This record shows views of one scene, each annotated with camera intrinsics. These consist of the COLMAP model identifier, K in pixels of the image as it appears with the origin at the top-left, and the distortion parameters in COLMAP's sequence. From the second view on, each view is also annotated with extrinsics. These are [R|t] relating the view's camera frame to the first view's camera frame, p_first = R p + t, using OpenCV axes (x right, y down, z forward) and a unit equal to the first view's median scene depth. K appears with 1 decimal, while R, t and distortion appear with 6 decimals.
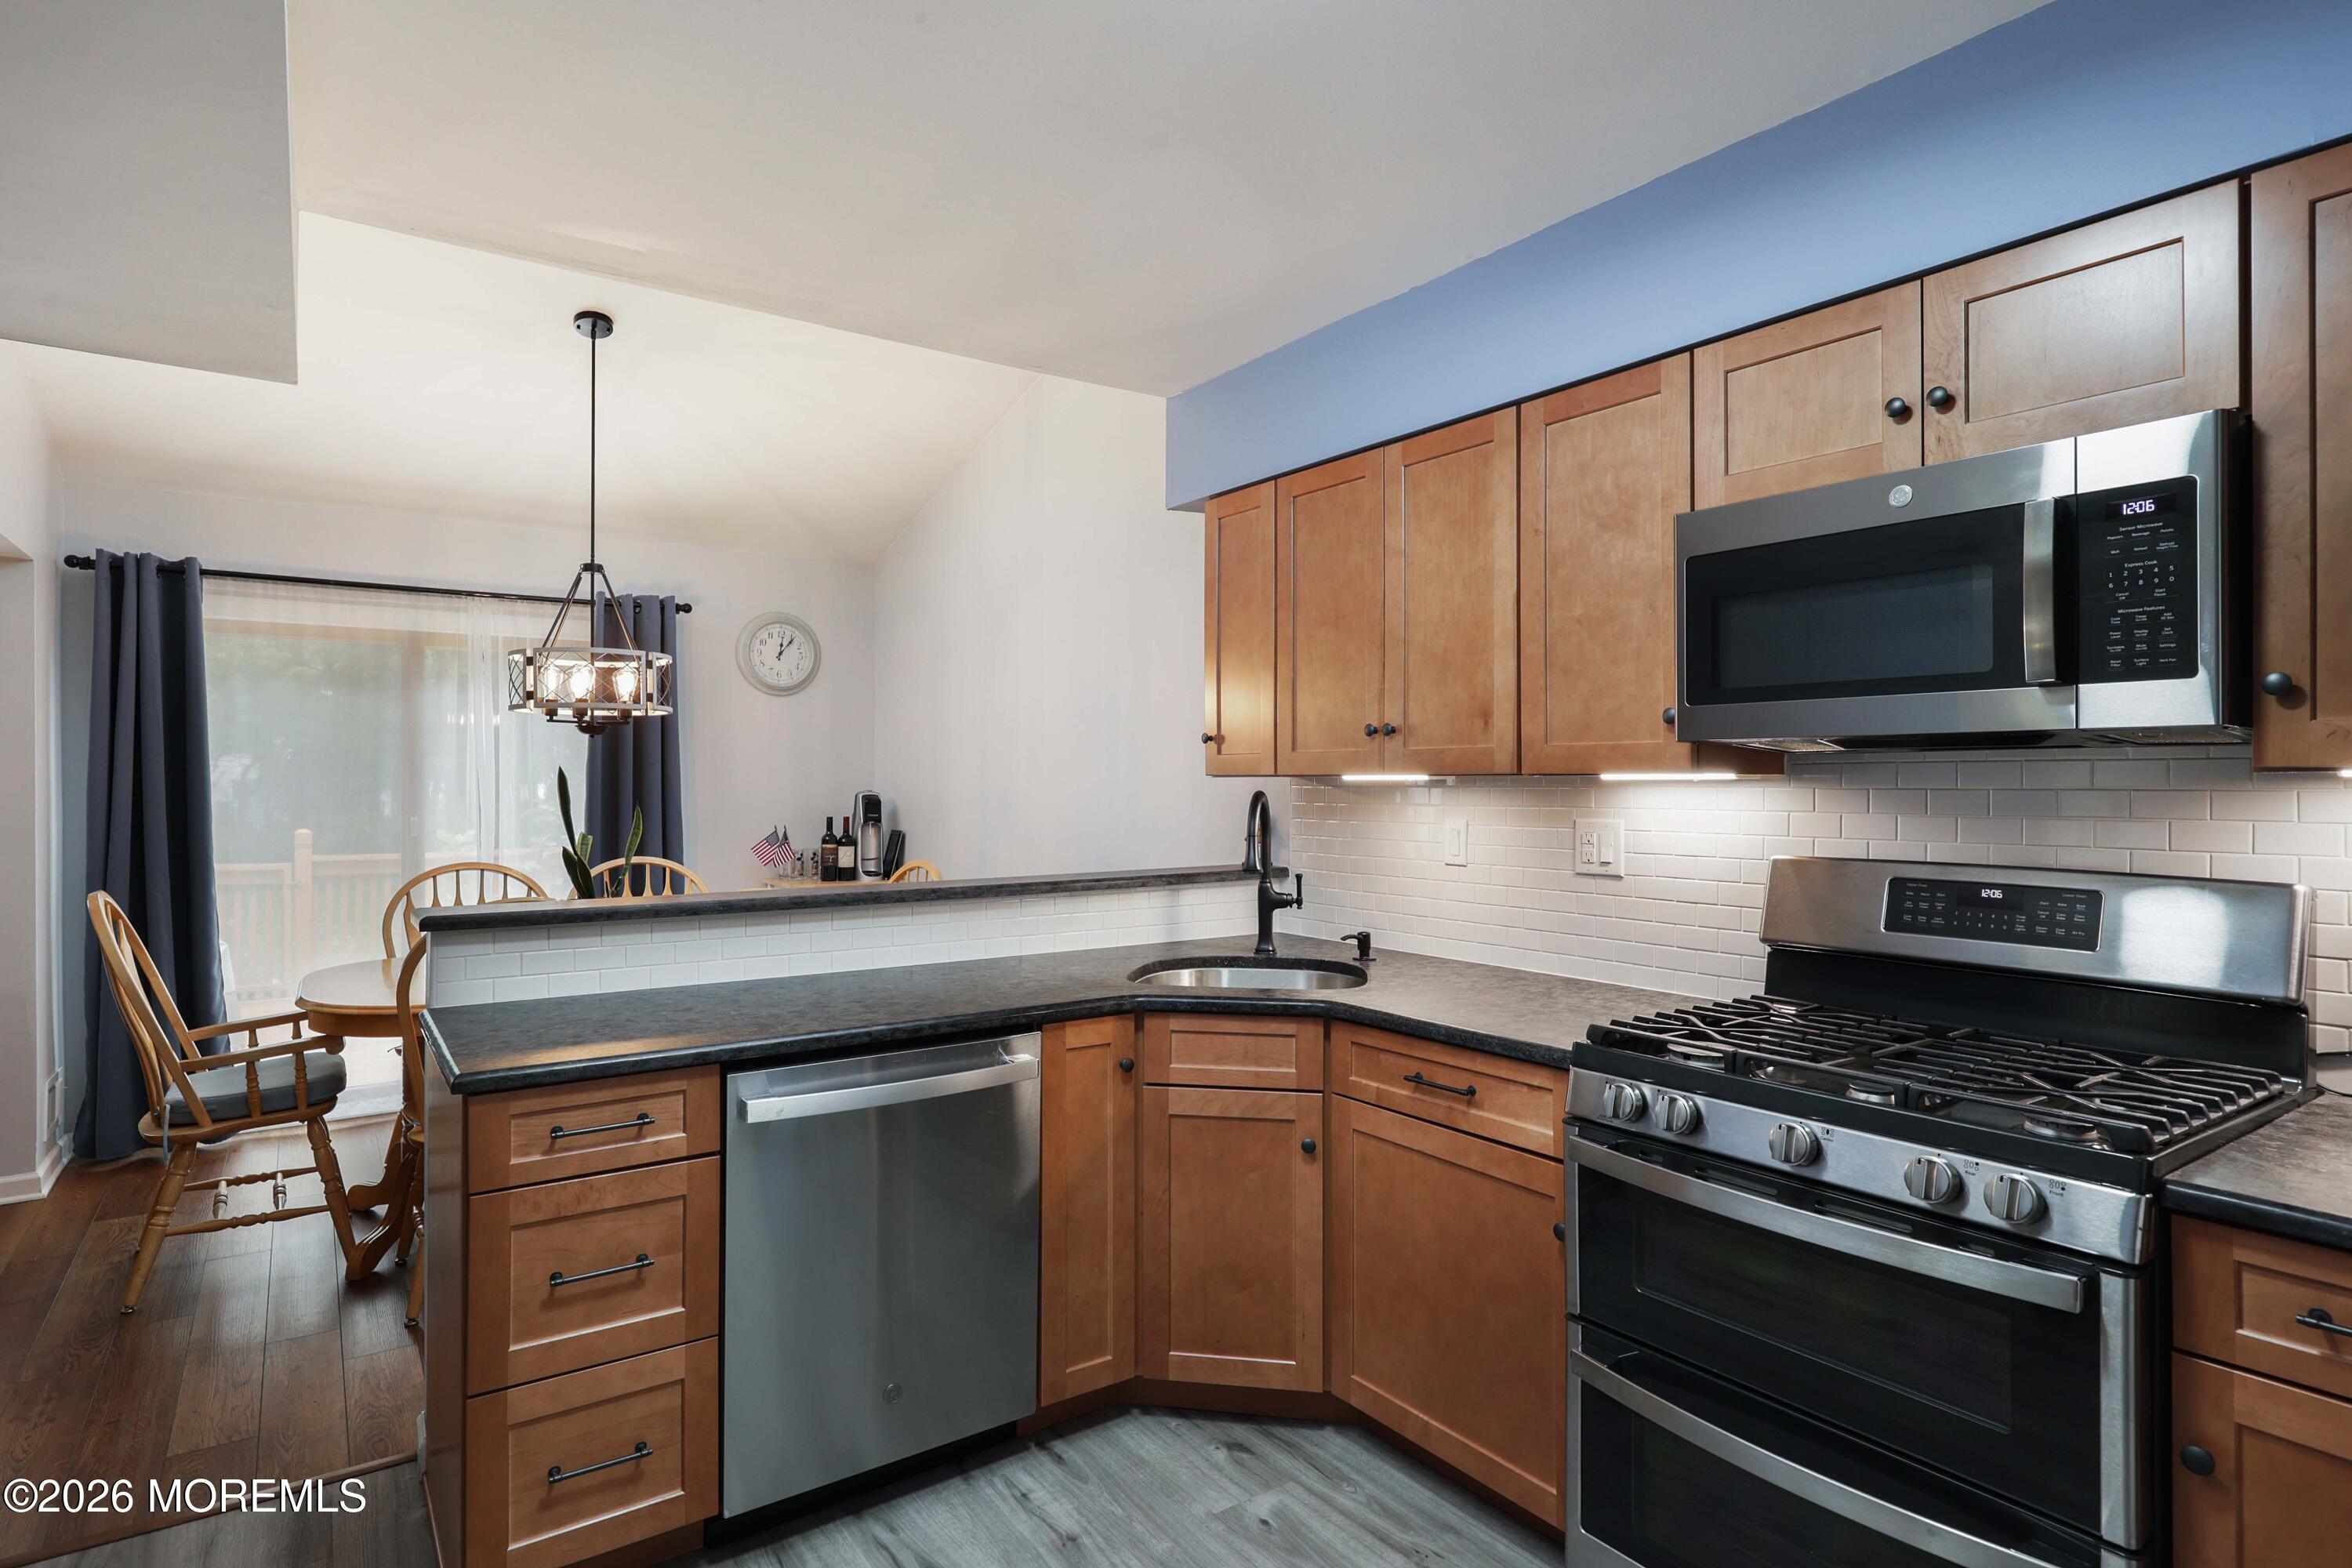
lens RADIAL K [[1245.7, 0, 1256.8], [0, 1245.7, 778.6], [0, 0, 1]] dist [0.000375, 0.000409]
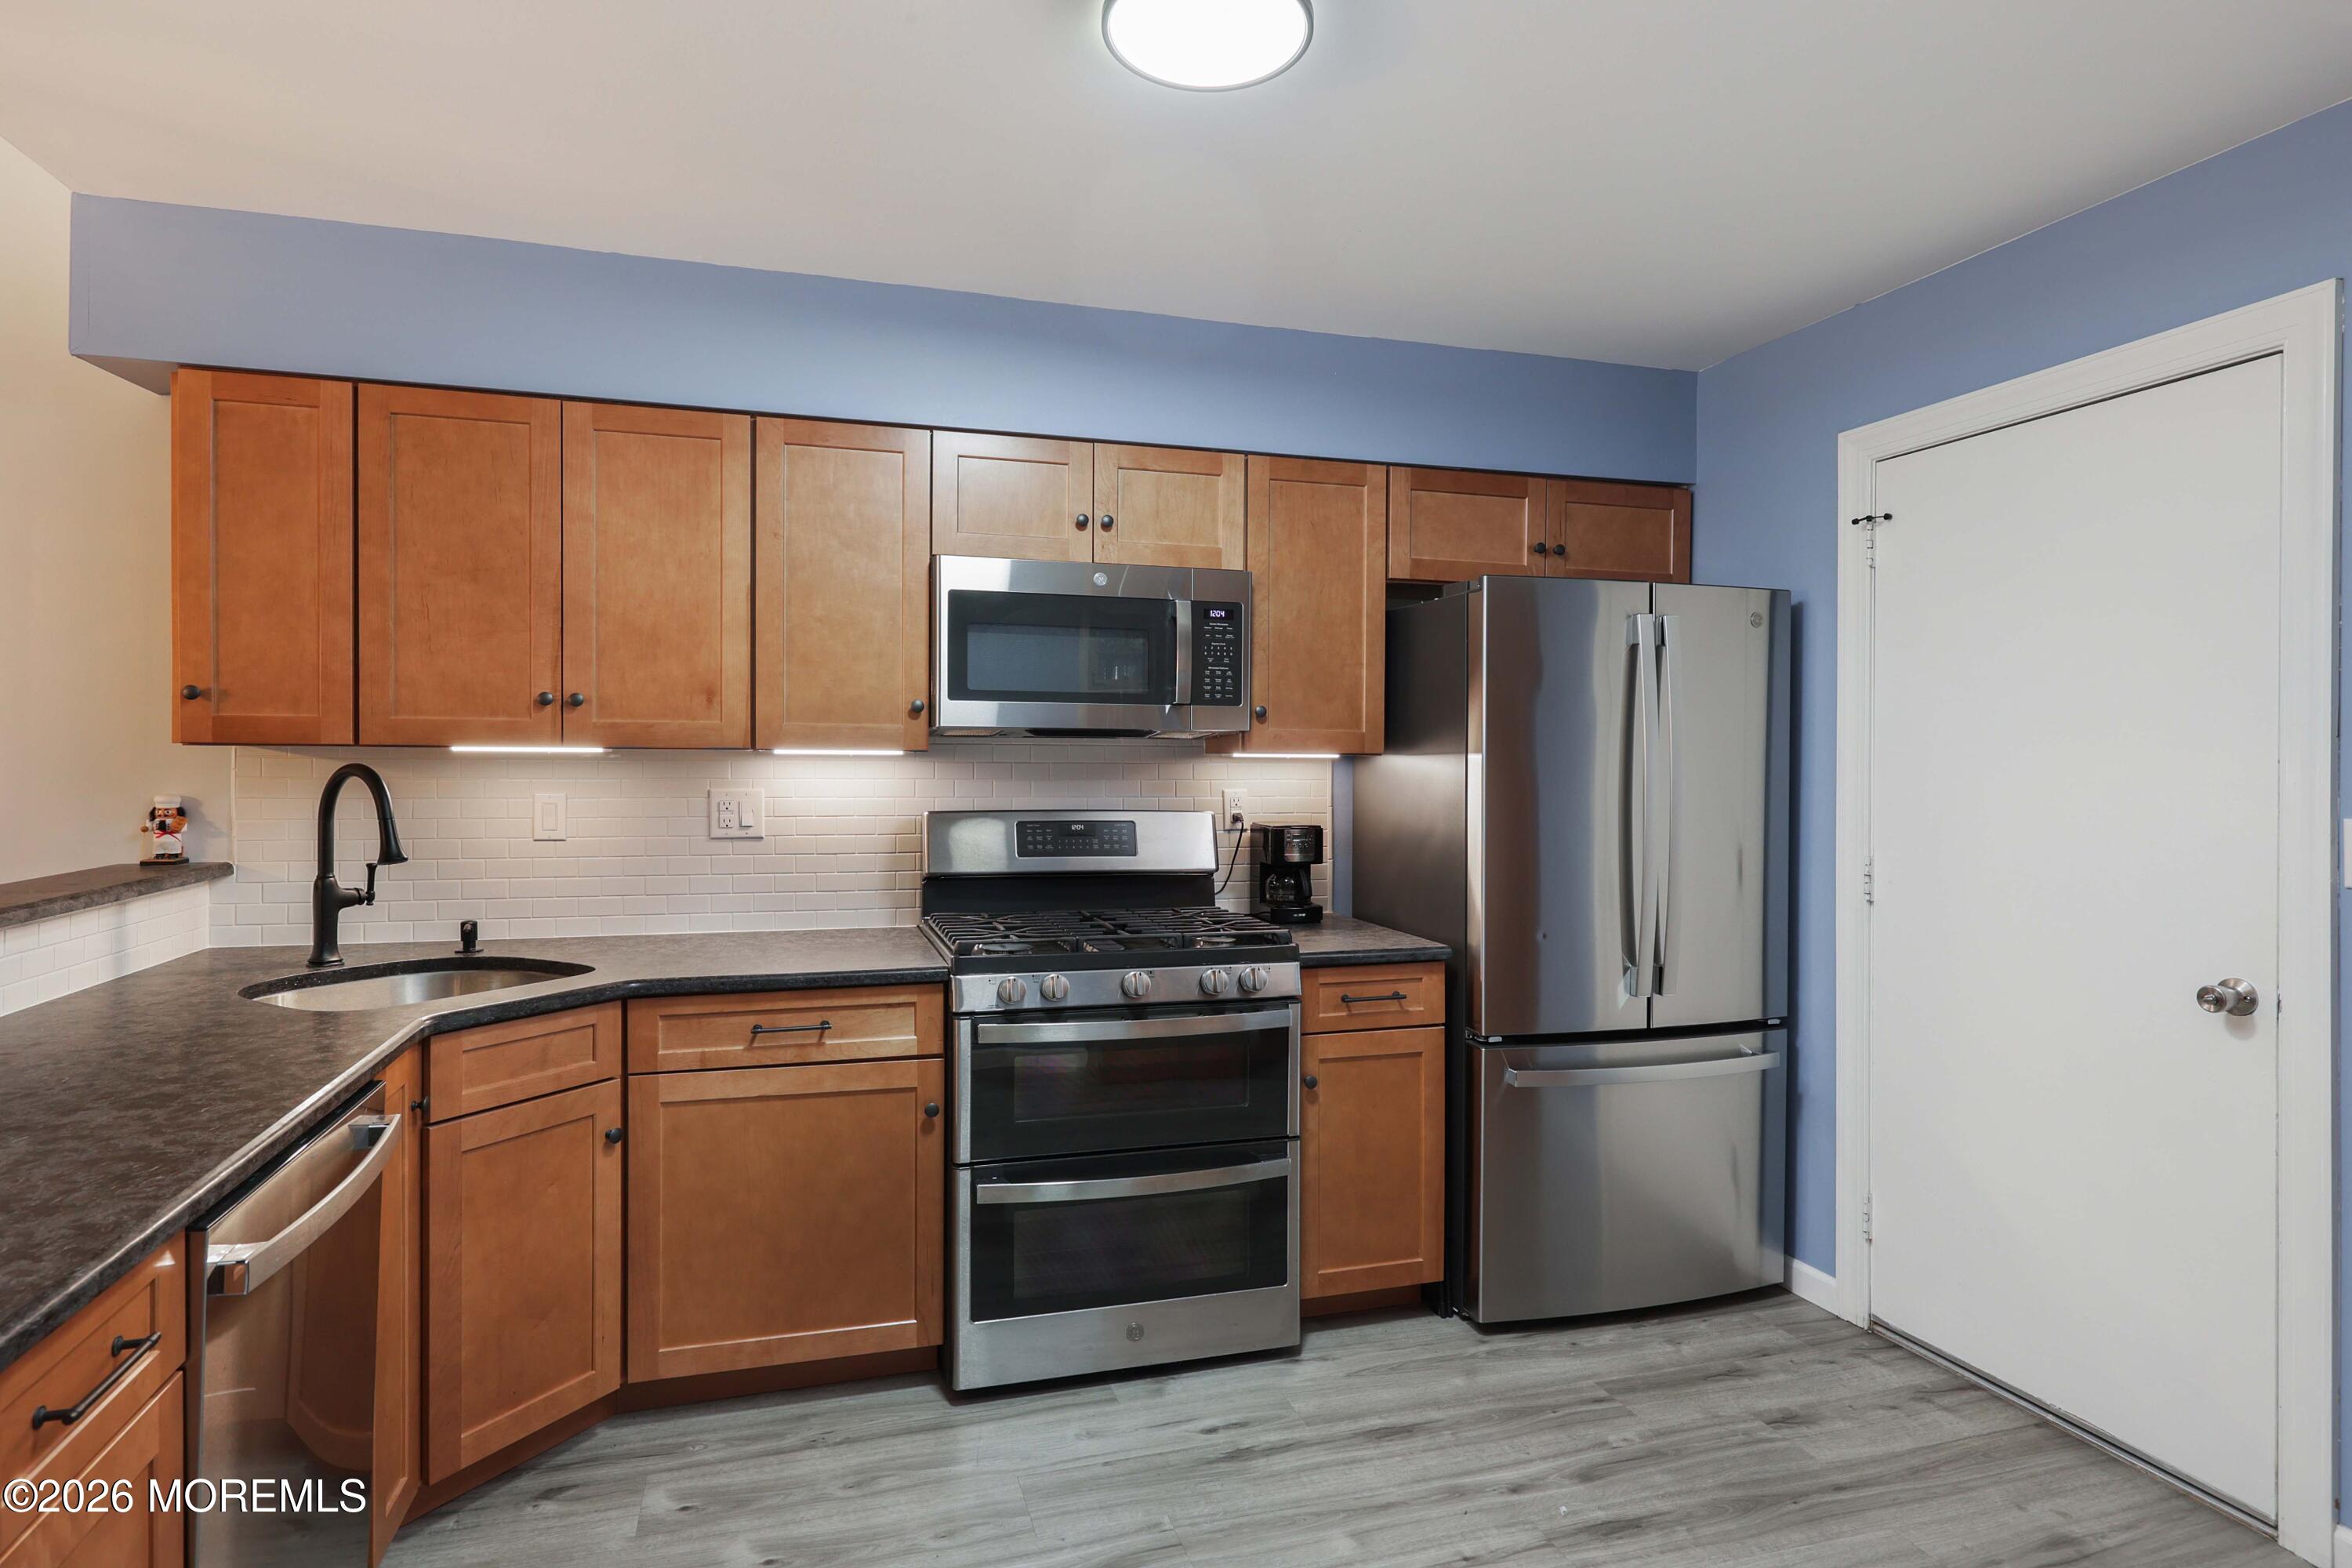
lens RADIAL K [[1225.7, 0, 1123.7], [0, 1225.7, 756.9], [0, 0, 1]] dist [0.004376, -0.000663]
pose [[0.360827, 0.001803, 0.932631, -0.730355], [-0.010337, 0.999944, 0.002066, -0.002244], [-0.932575, -0.010386, 0.360826, 0.312890]]
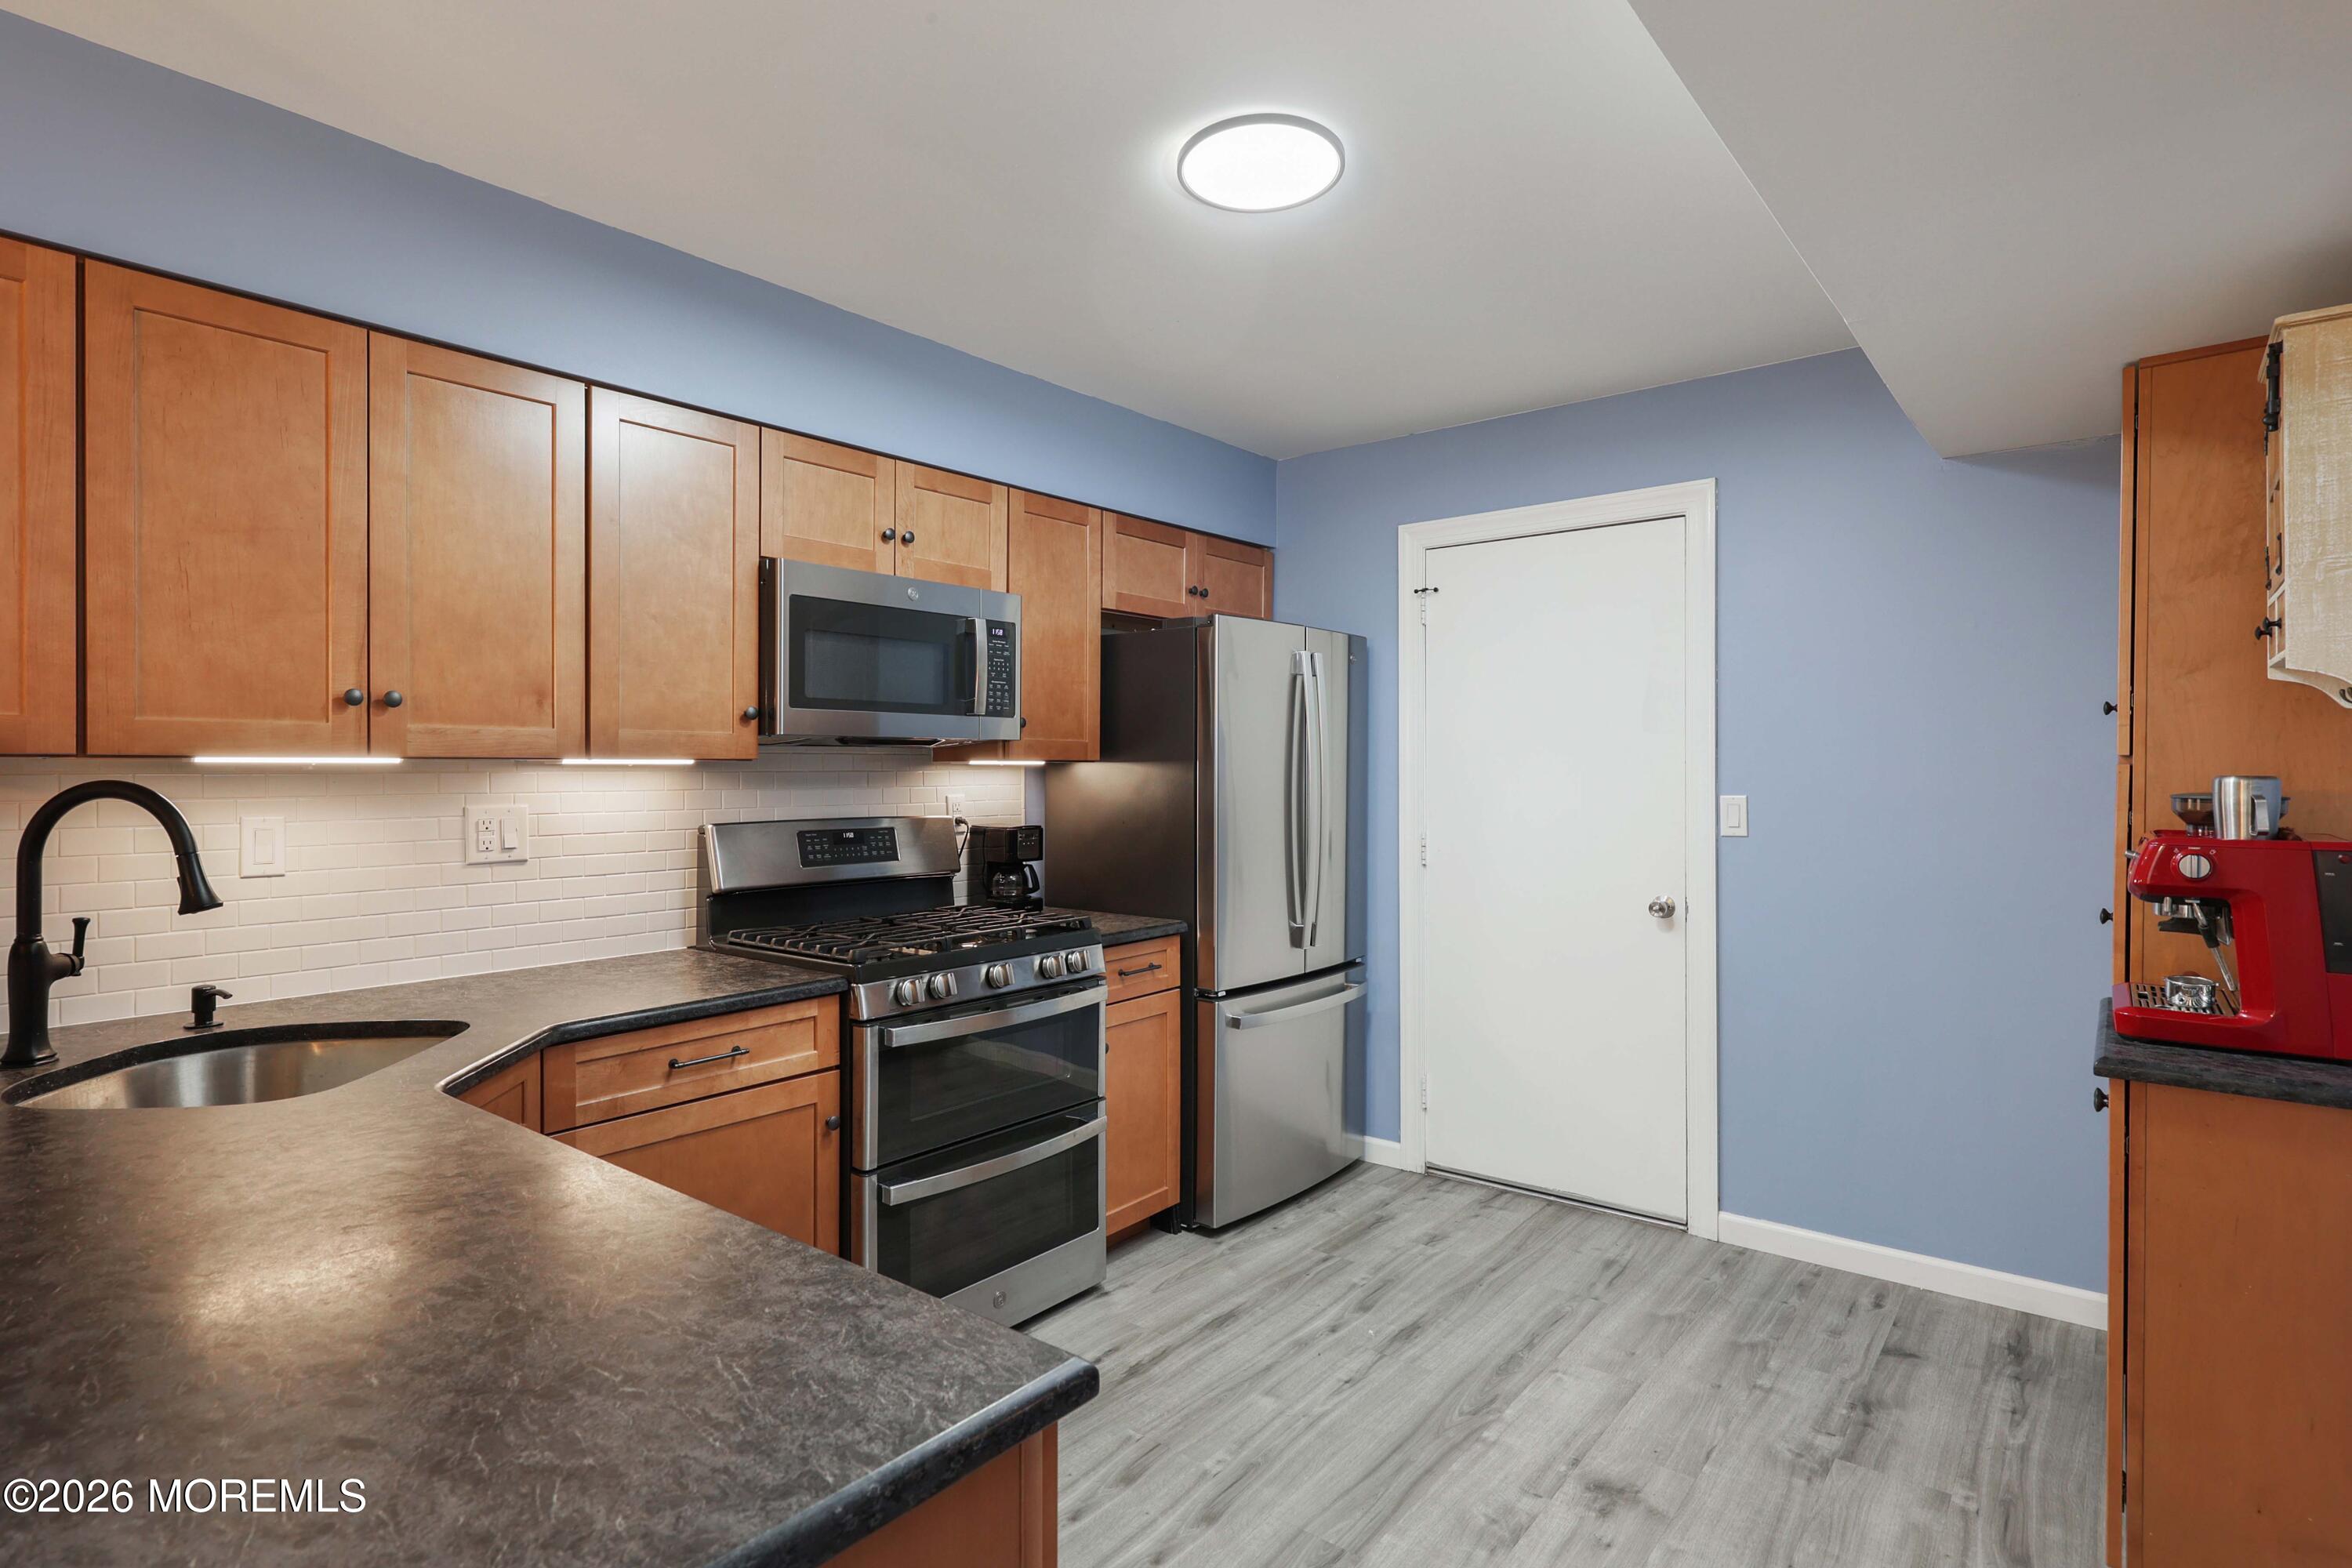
lens RADIAL K [[1230.7, 0, 1127.3], [0, 1230.7, 758.2], [0, 0, 1]] dist [-0.001967, 0.007316]
pose [[-0.230002, 0.005974, 0.973172, -0.886405], [-0.003404, 0.999970, -0.006943, 0.001723], [-0.973184, -0.004910, -0.229975, 0.853790]]
